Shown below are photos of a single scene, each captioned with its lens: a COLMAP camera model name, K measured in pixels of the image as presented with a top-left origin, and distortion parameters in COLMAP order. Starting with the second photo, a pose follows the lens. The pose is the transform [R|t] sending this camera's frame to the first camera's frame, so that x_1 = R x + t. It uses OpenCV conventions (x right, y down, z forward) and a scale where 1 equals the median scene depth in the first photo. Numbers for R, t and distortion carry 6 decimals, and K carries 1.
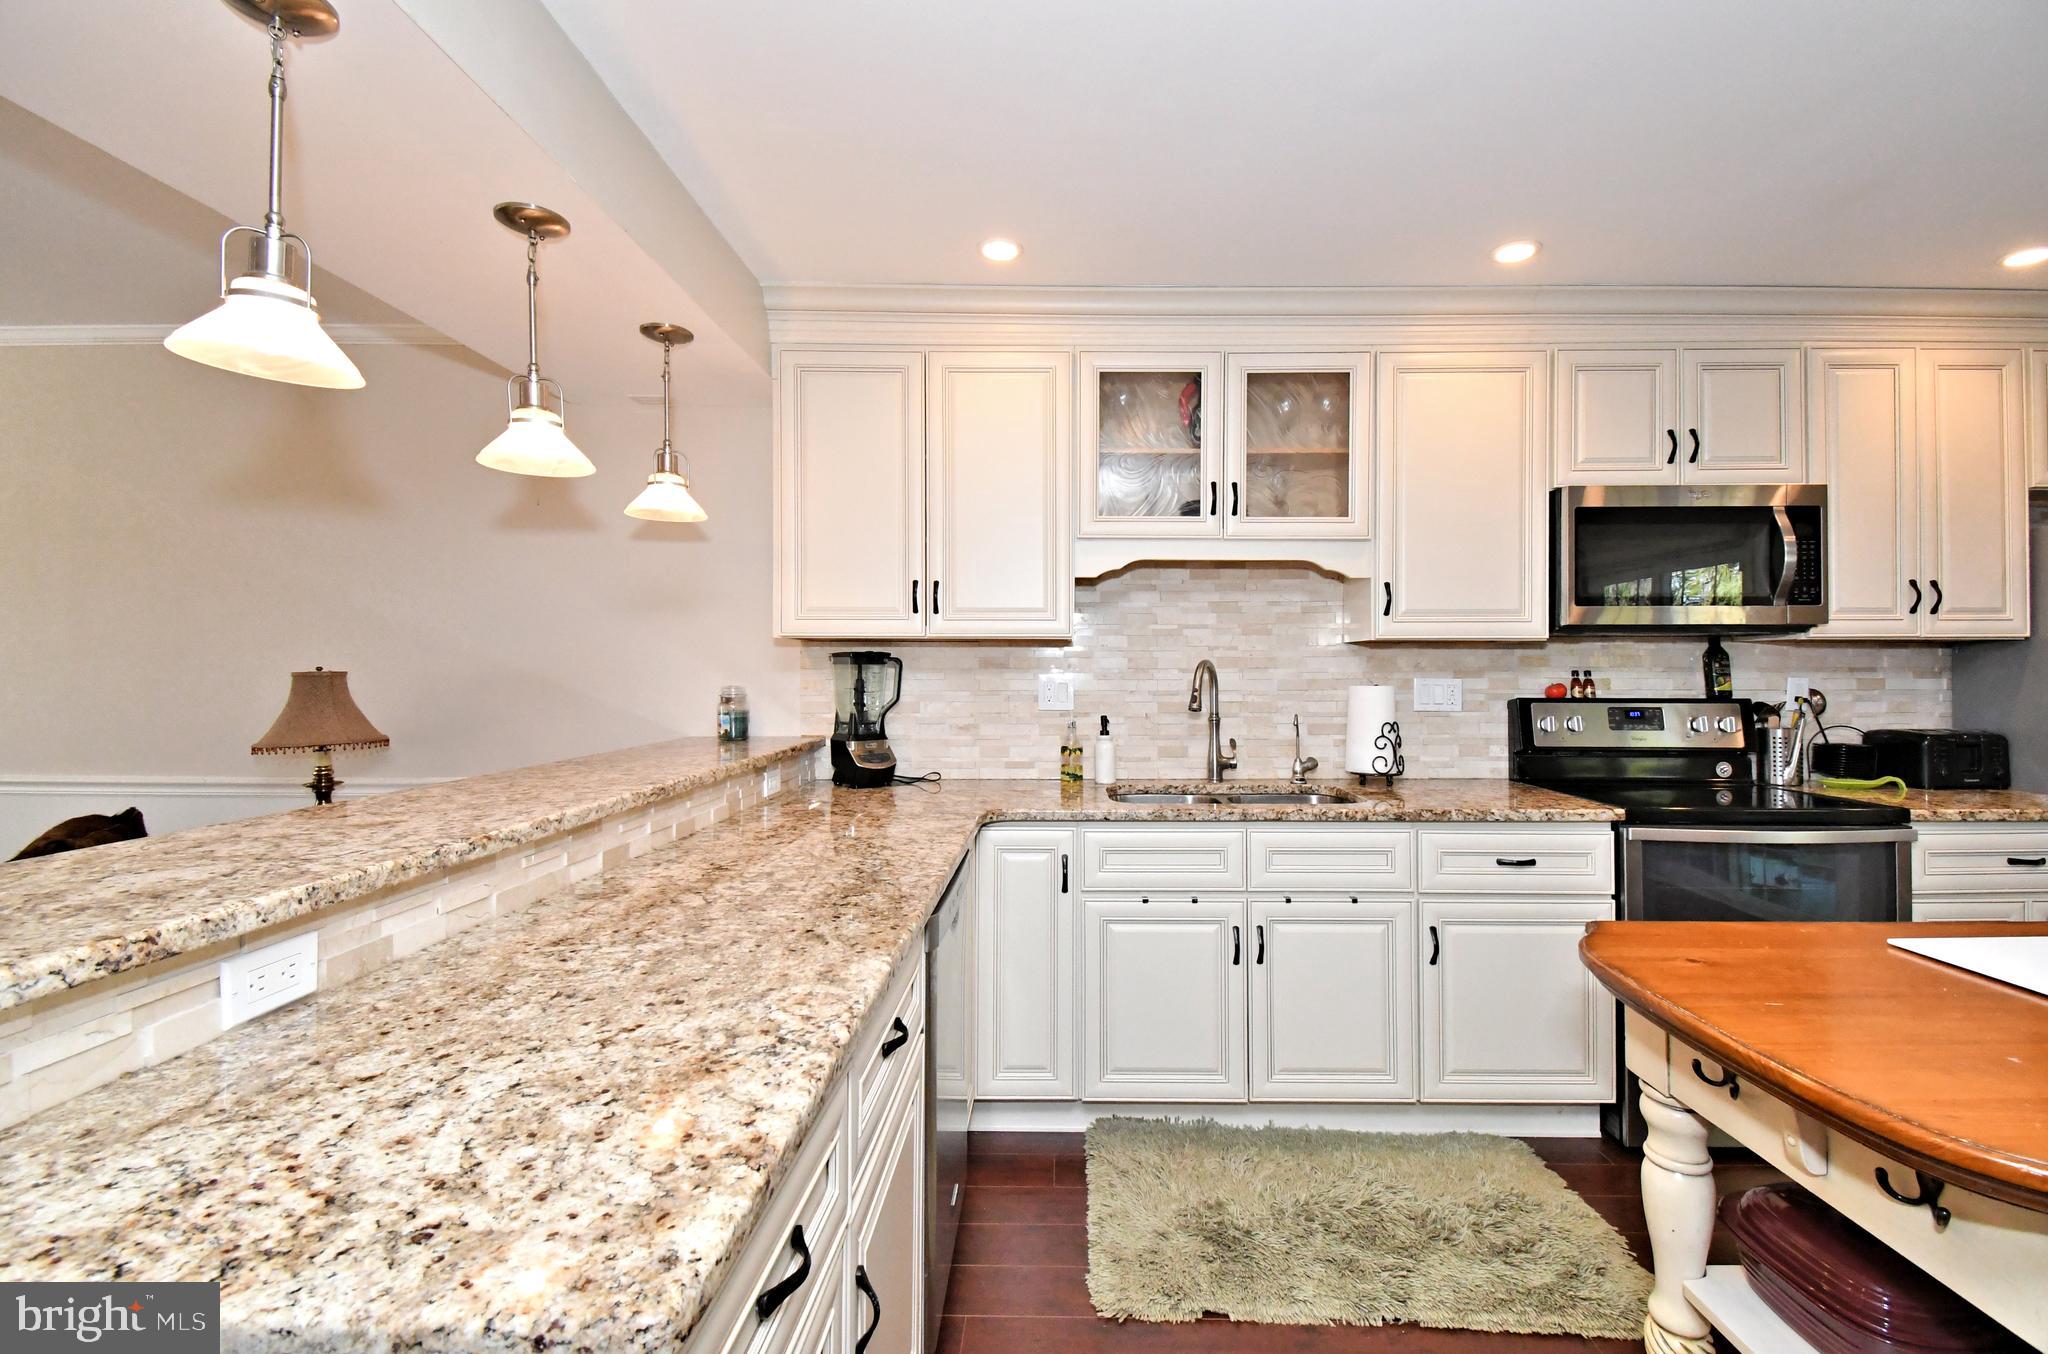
lens RADIAL K [[906.9, 0, 1067.6], [0, 906.9, 659.3], [0, 0, 1]] dist [0.046162, -0.029725]
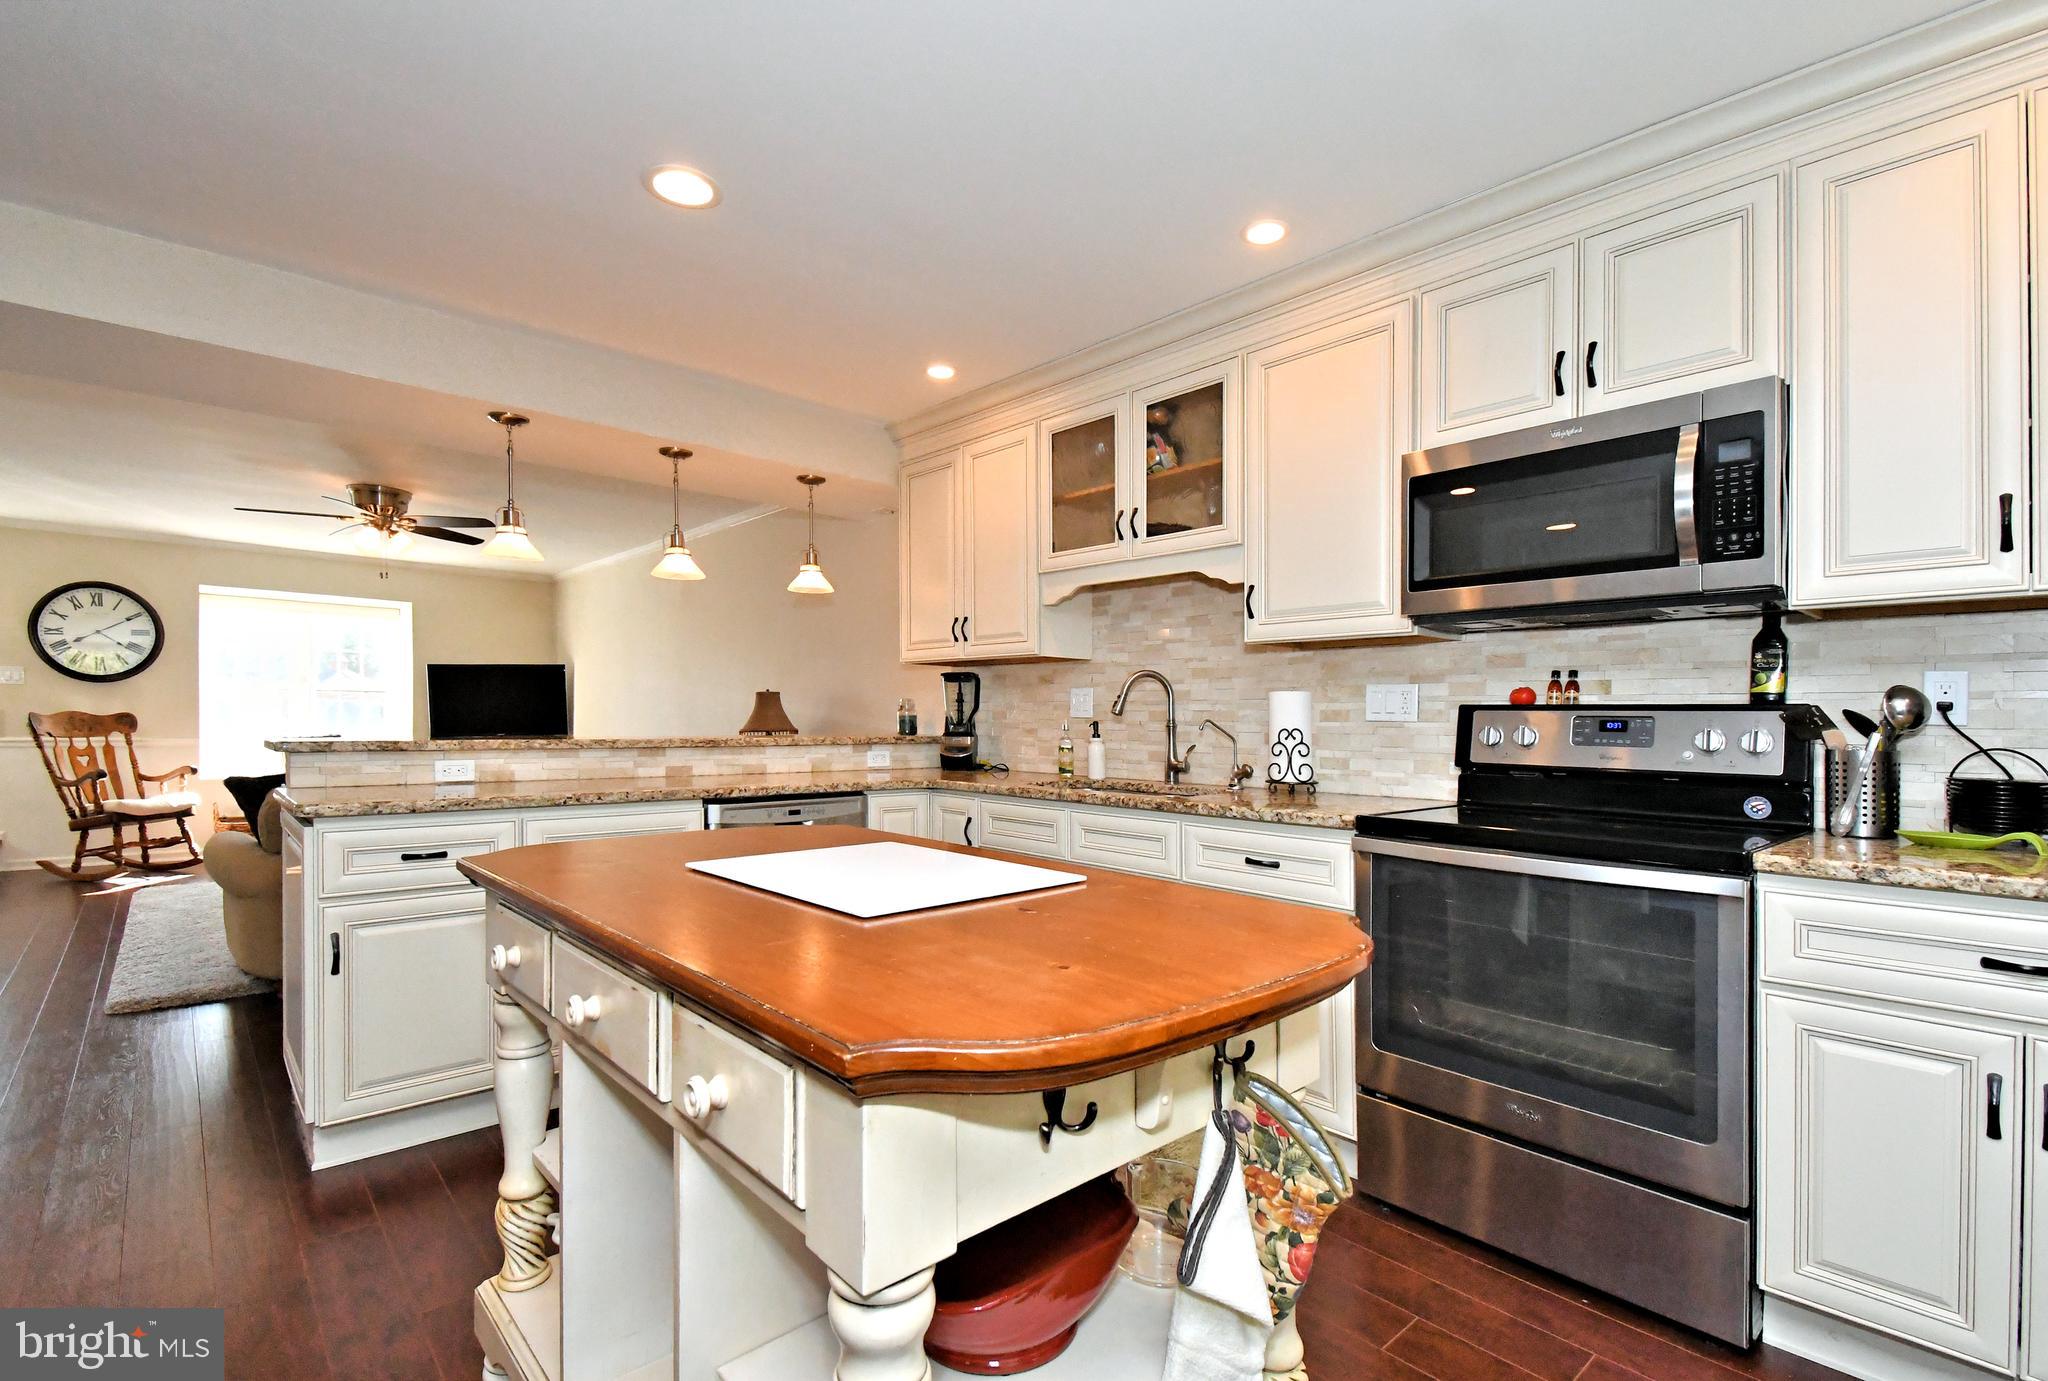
lens RADIAL K [[925.4, 0, 992.3], [0, 925.4, 735.8], [0, 0, 1]] dist [0.001519, -0.000279]
pose [[0.660905, 0.021817, -0.750152, 0.882154], [-0.002161, 0.999629, 0.027168, 0.050678], [0.750467, -0.016334, 0.660707, 0.114275]]
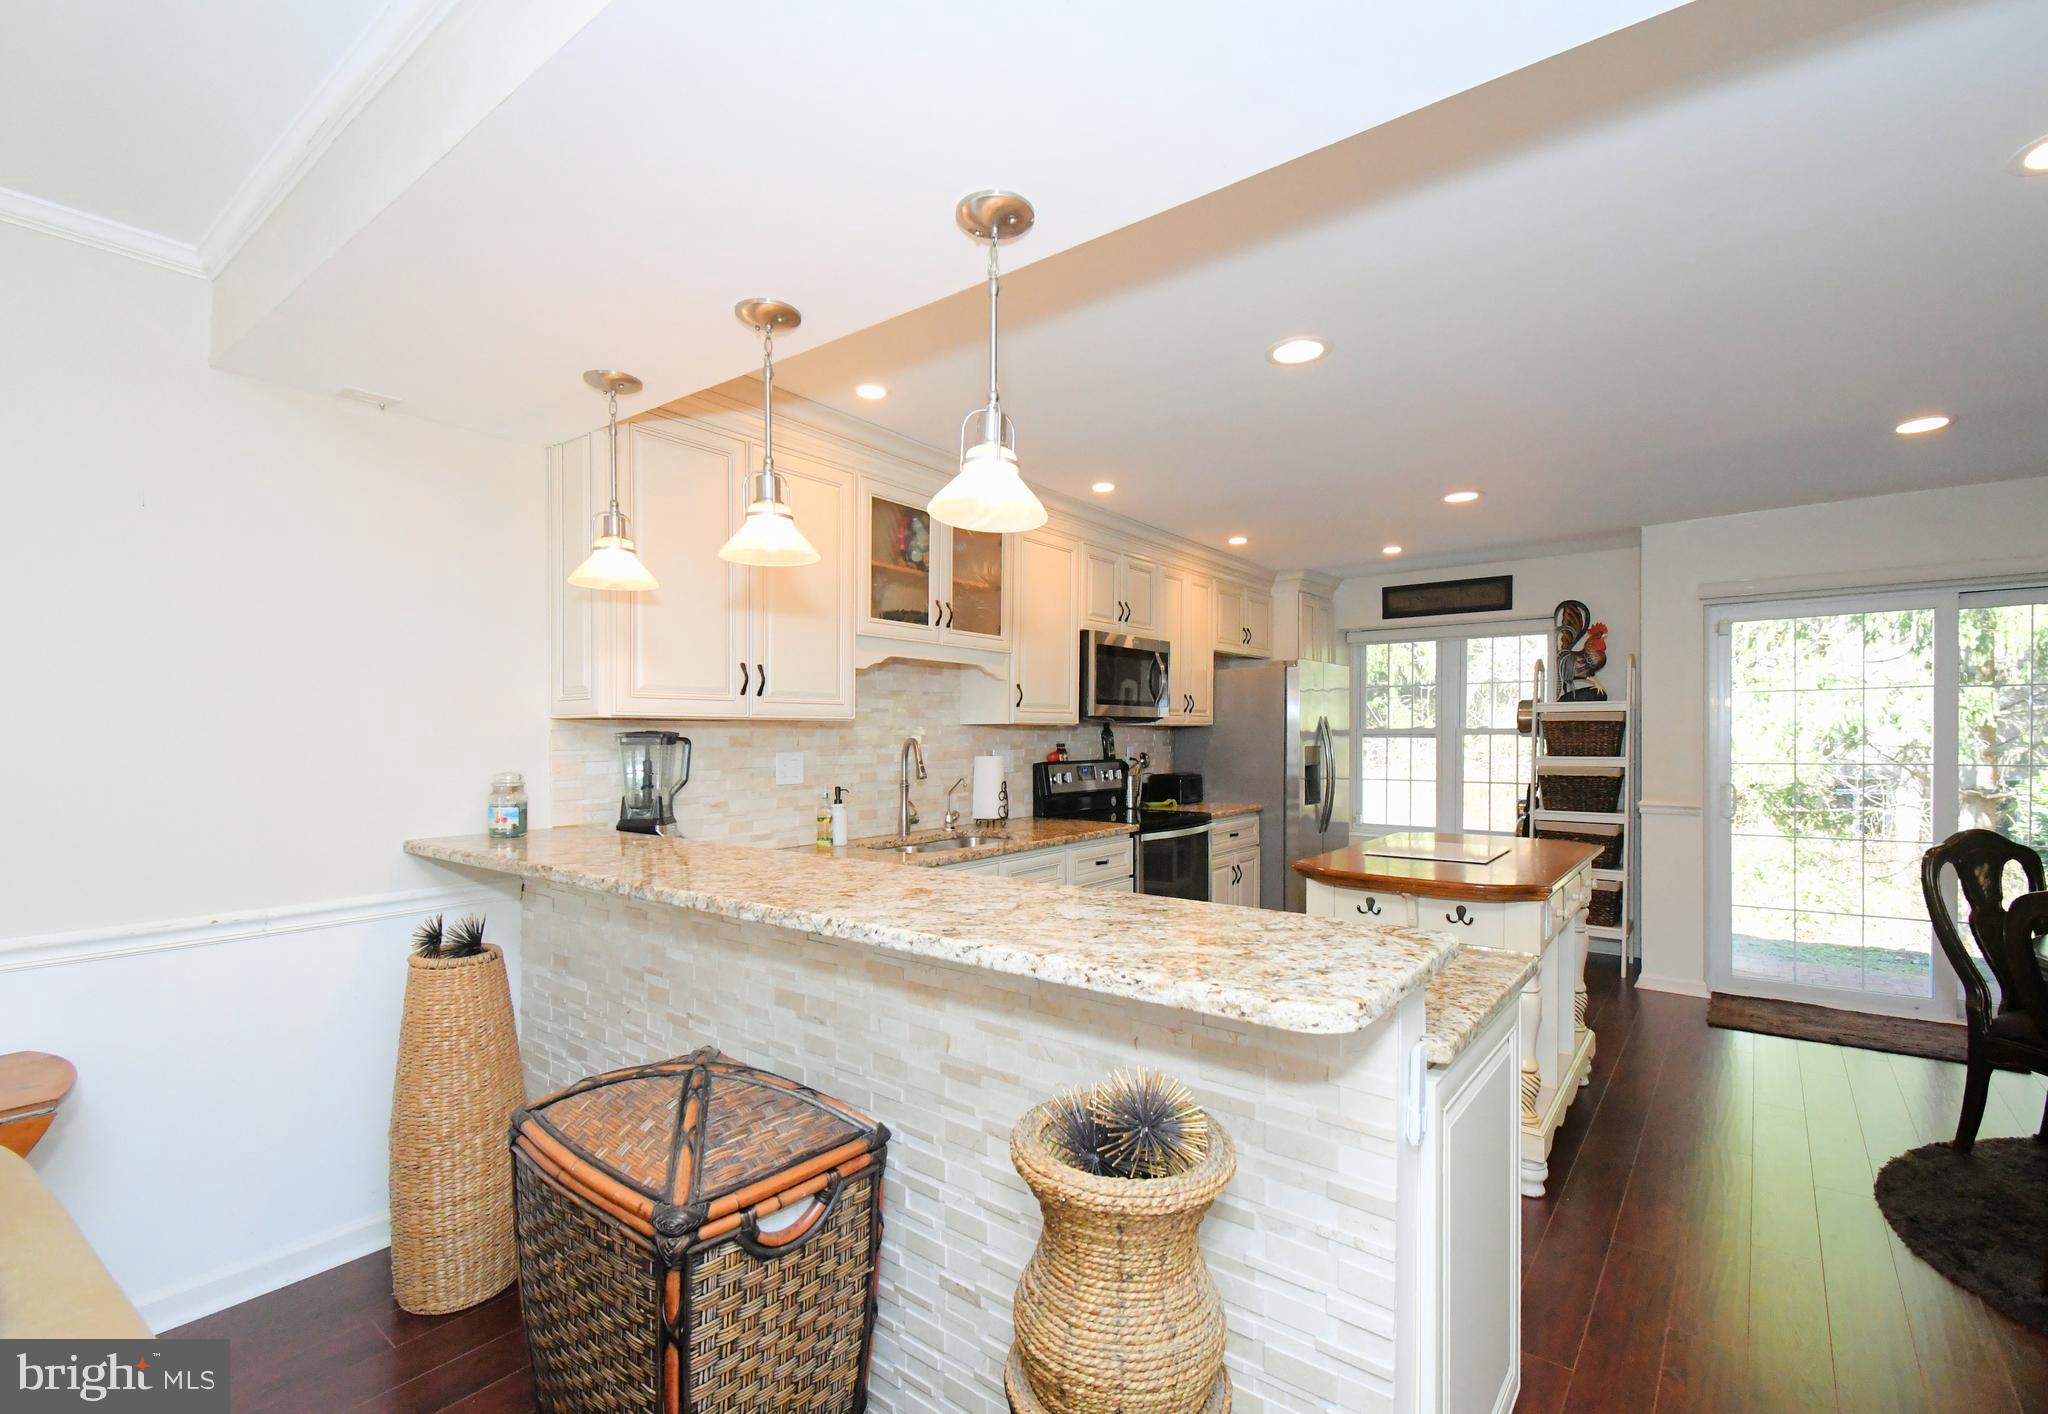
lens RADIAL K [[969.6, 0, 1024.2], [0, 969.6, 740.3], [0, 0, 1]] dist [0.012018, -0.000233]
pose [[0.588874, -0.006833, 0.808196, -0.848921], [-0.007487, 0.999875, 0.013909, -0.016501], [-0.808190, -0.014241, 0.588749, 0.086763]]
